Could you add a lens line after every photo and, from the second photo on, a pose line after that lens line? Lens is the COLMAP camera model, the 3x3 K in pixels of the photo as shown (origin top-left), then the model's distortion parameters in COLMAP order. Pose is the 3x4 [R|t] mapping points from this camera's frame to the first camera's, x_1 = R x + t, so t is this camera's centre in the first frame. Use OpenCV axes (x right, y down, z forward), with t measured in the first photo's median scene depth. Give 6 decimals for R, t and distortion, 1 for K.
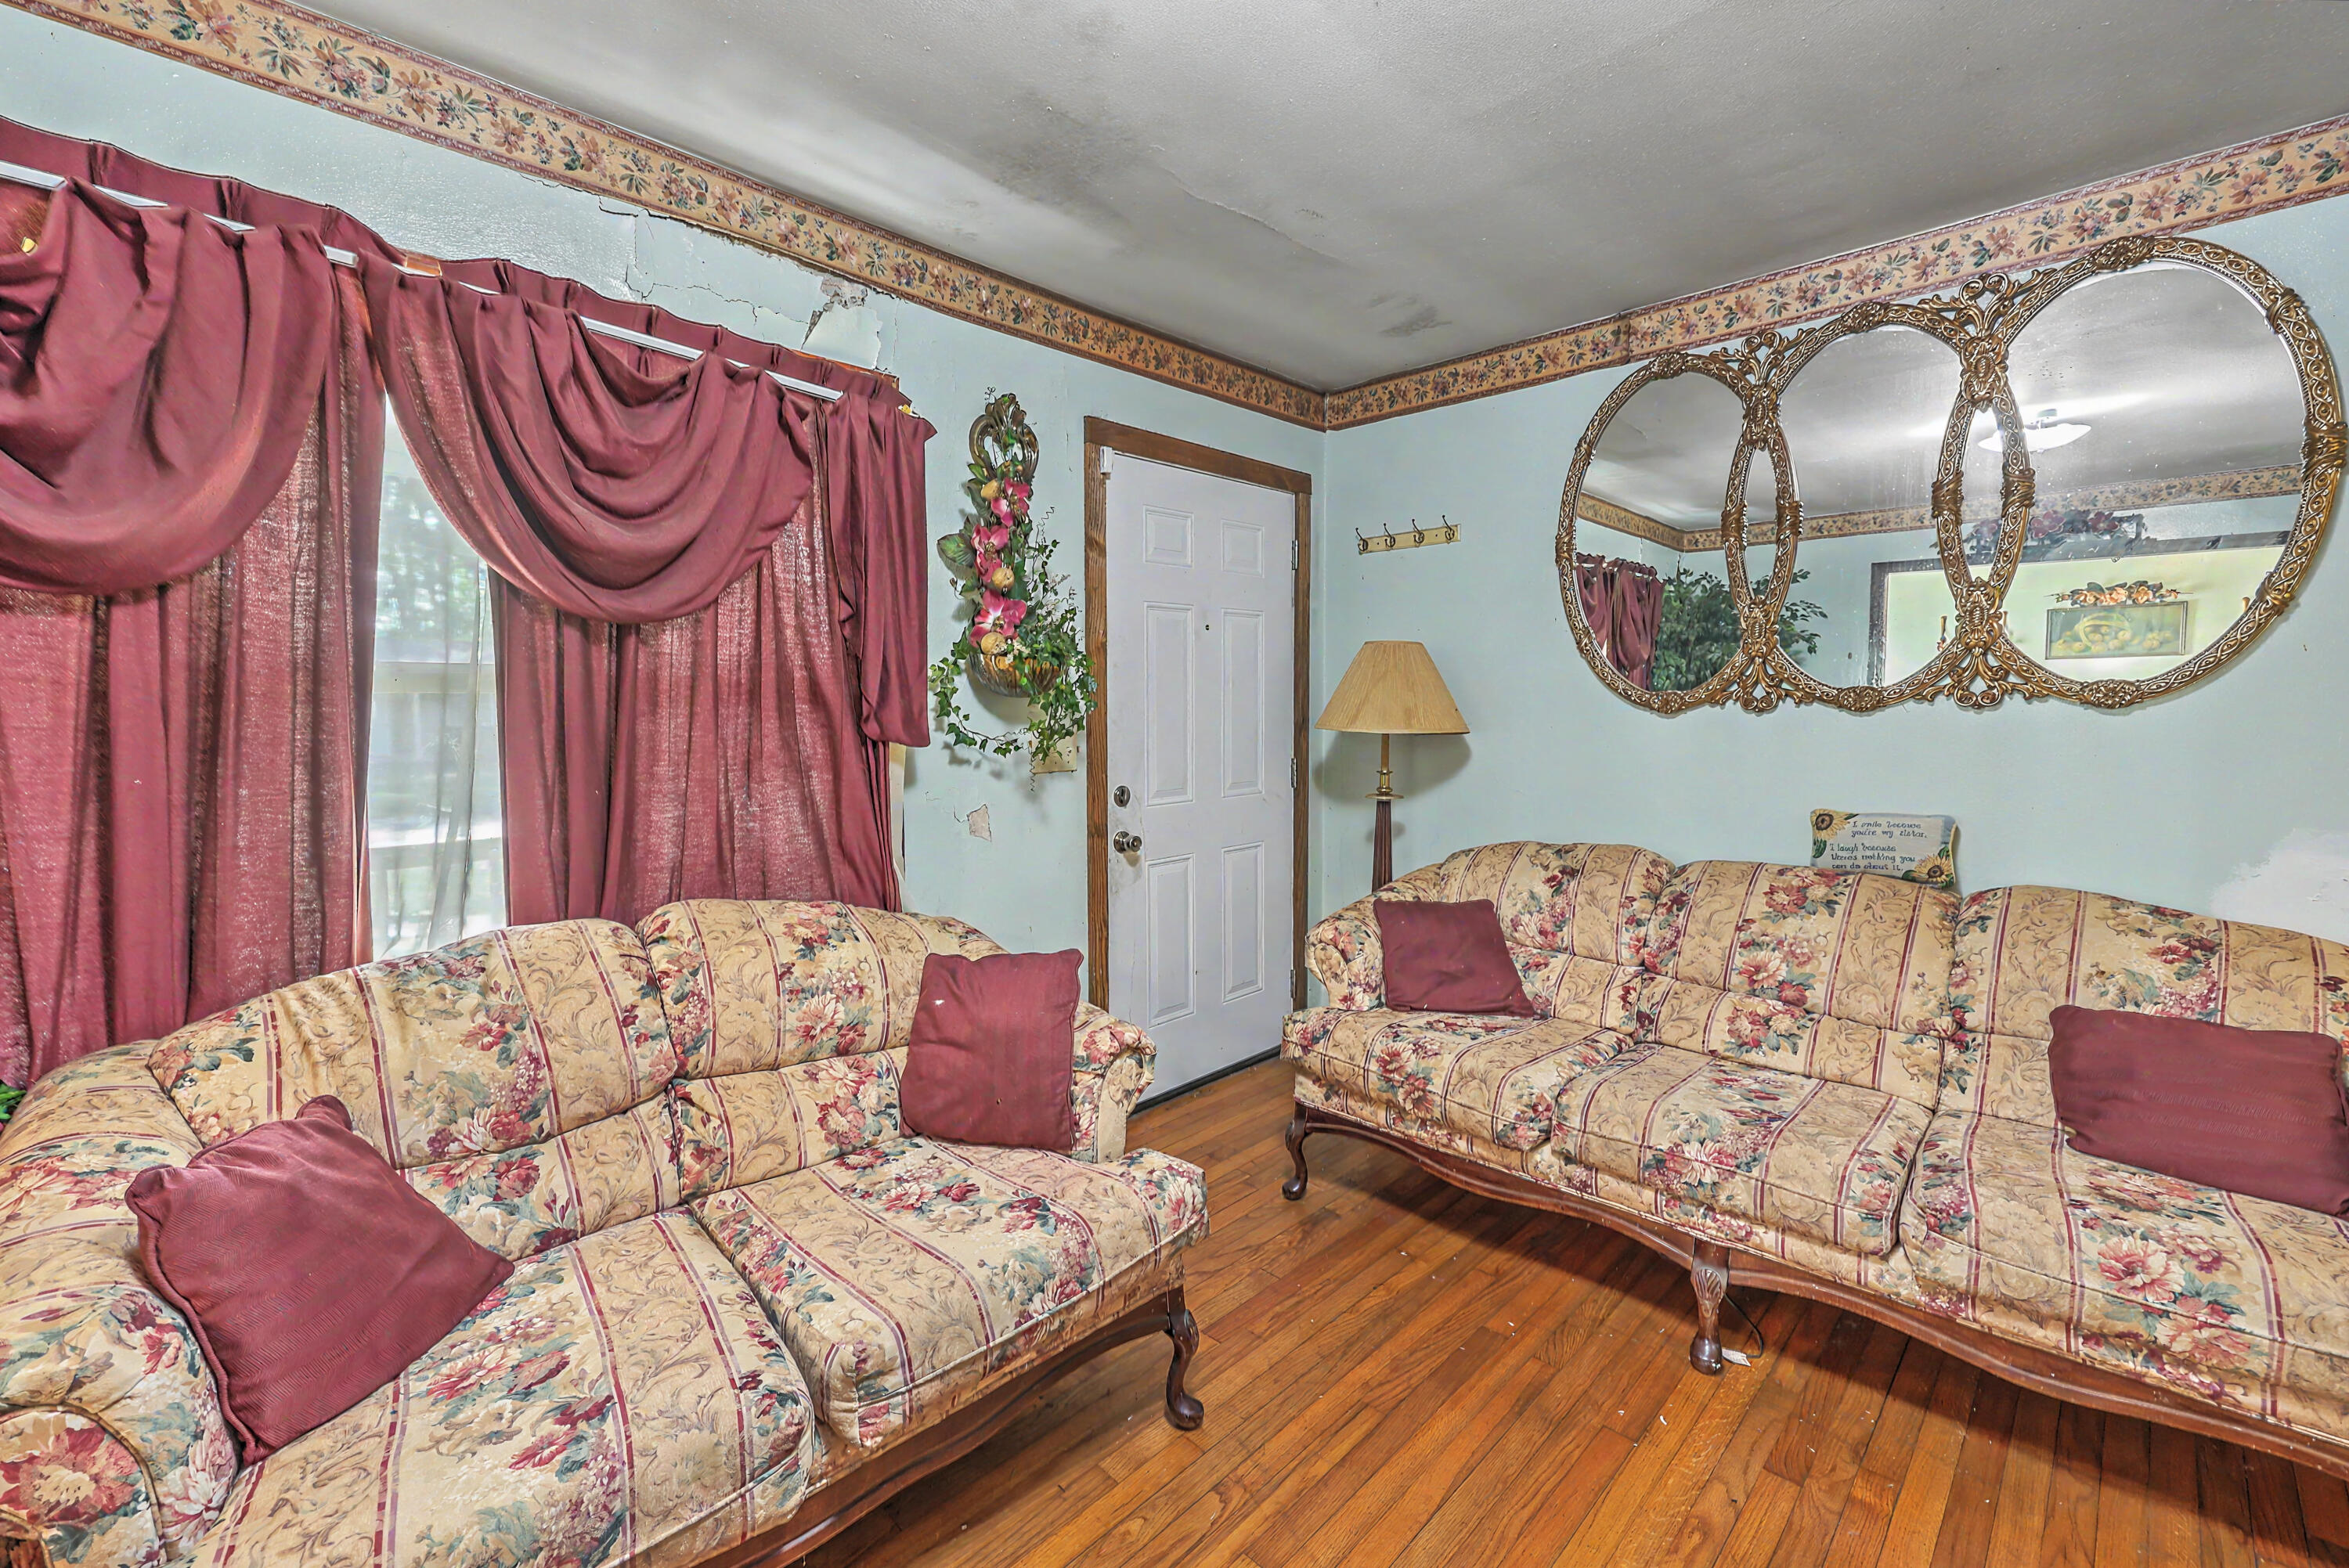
lens RADIAL K [[997.6, 0, 1170.6], [0, 997.6, 729.2], [0, 0, 1]] dist [-0.000149, -0.000009]
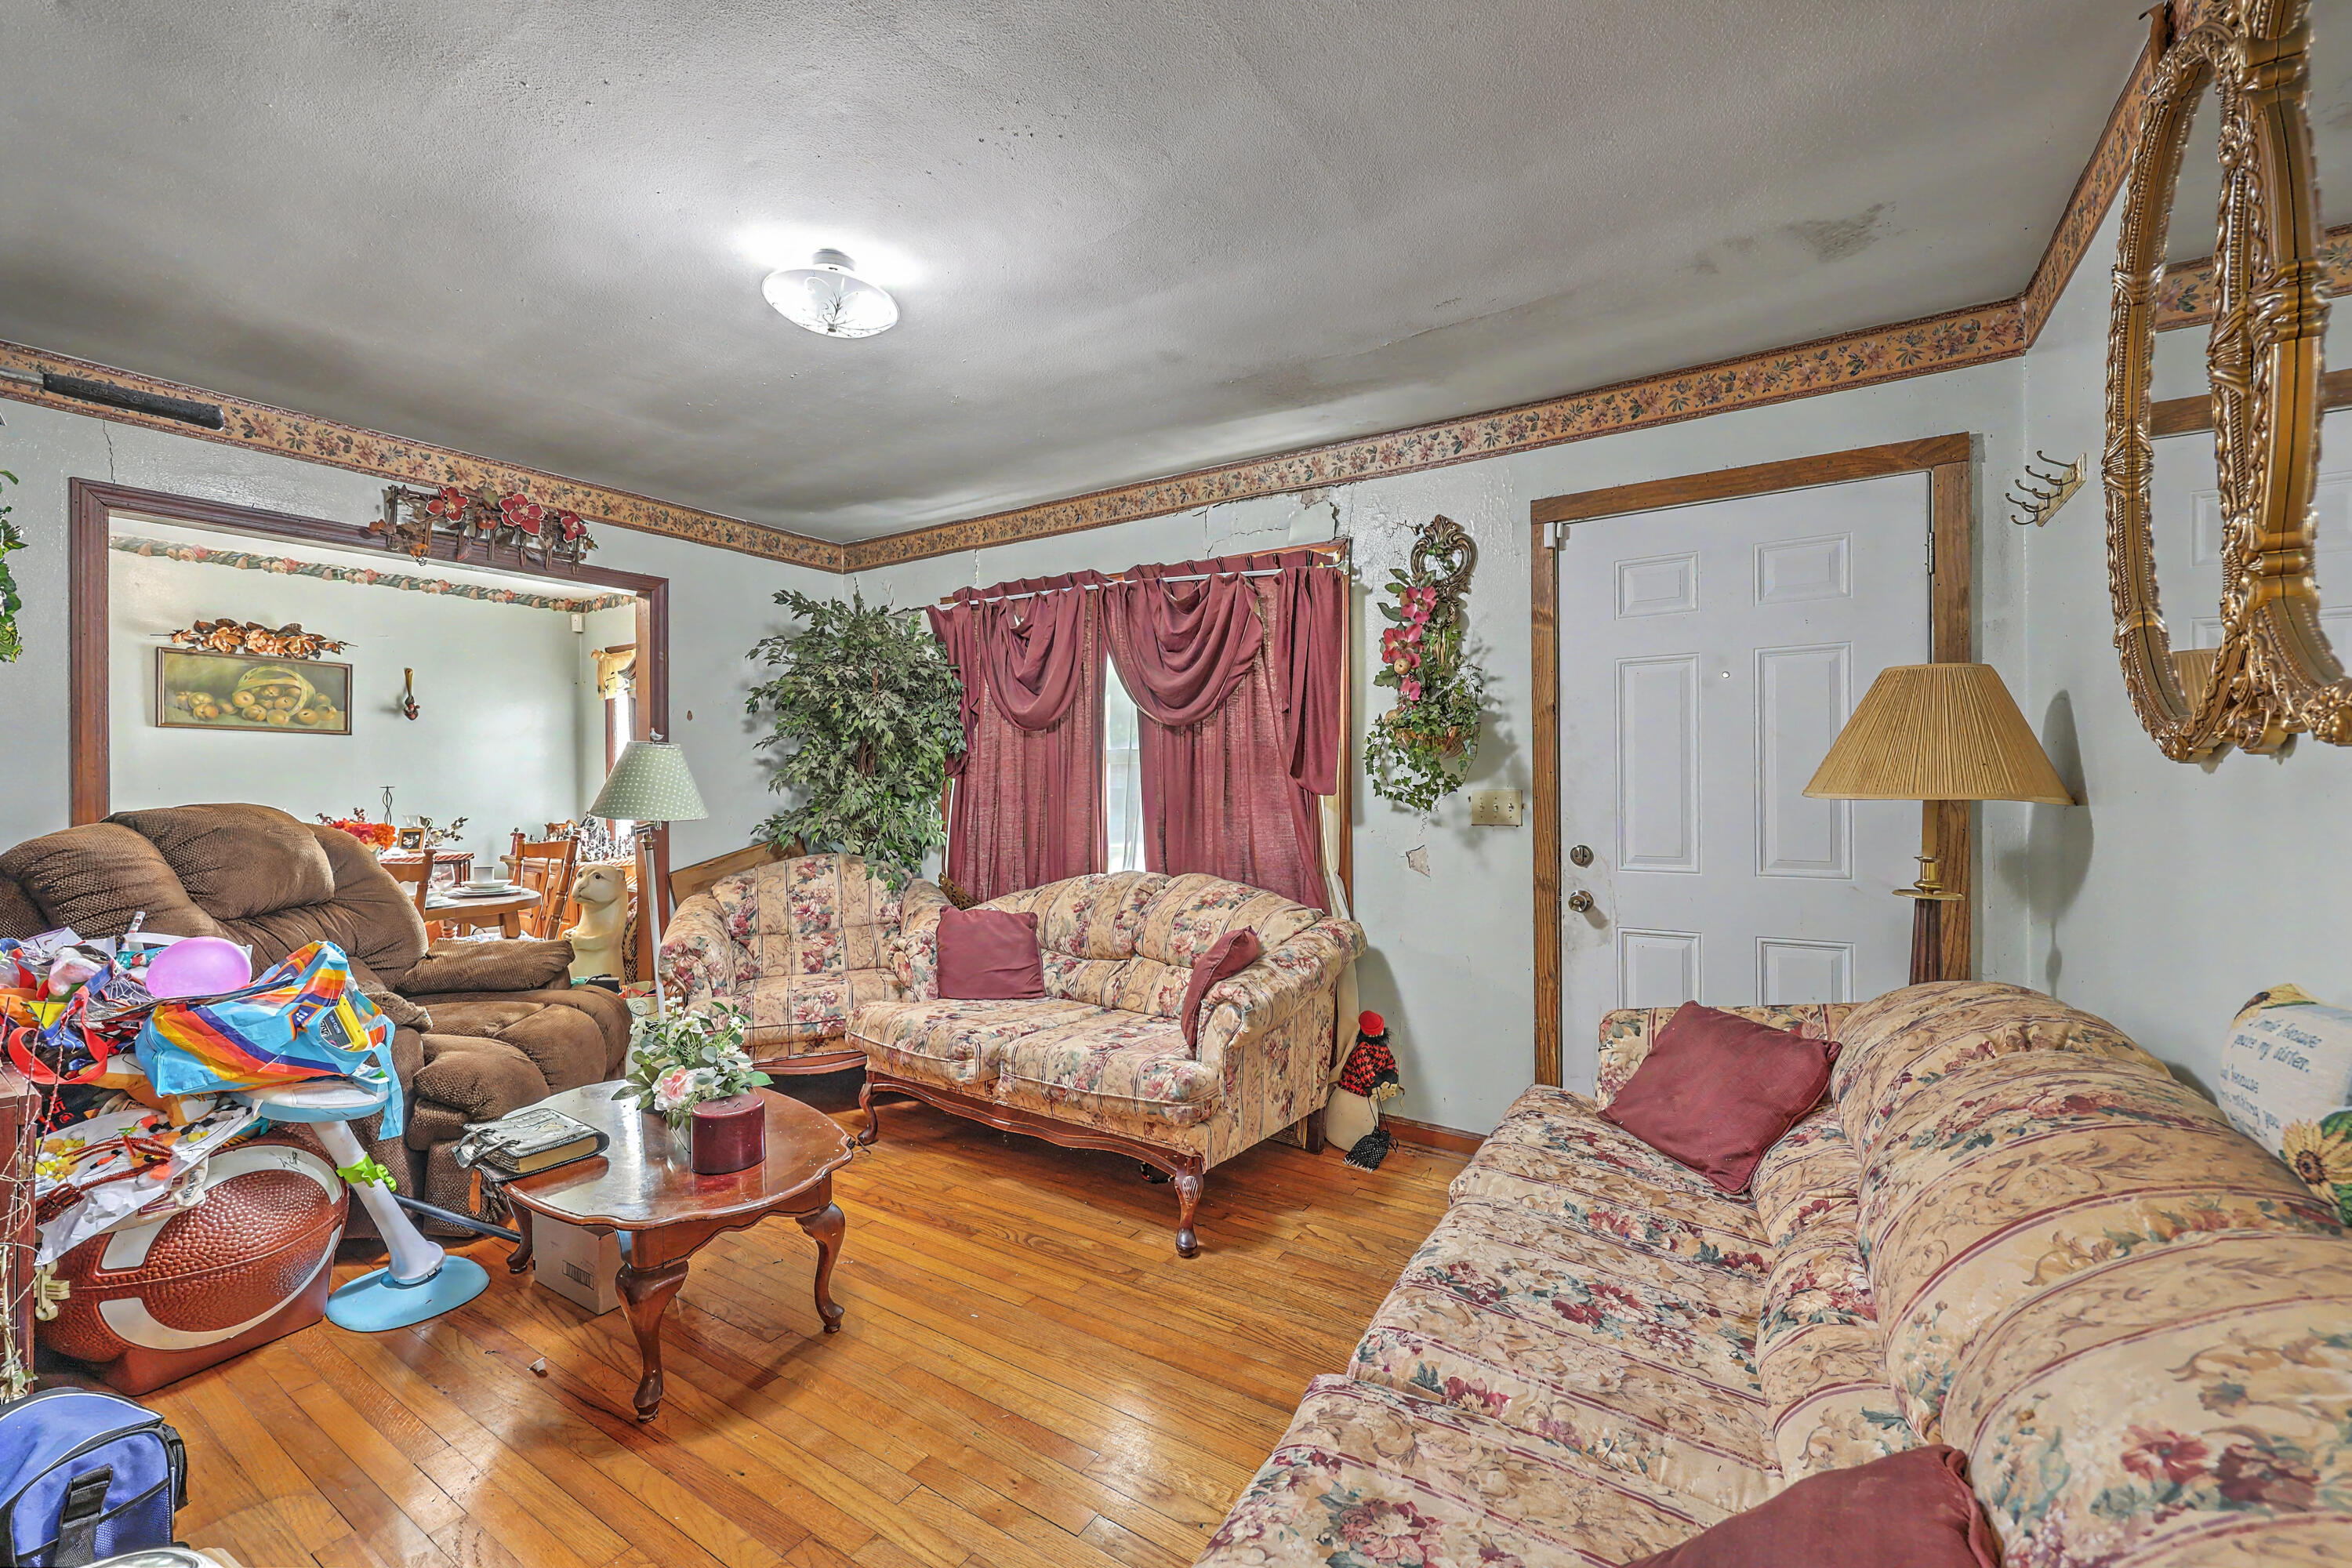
lens RADIAL K [[958.6, 0, 1178.5], [0, 958.6, 780.9], [0, 0, 1]] dist [-0.000160, -0.000217]
pose [[0.203507, 0.008422, -0.979037, 1.036152], [-0.018526, 0.999817, 0.004750, -0.008188], [0.978898, 0.017171, 0.203626, 0.495893]]
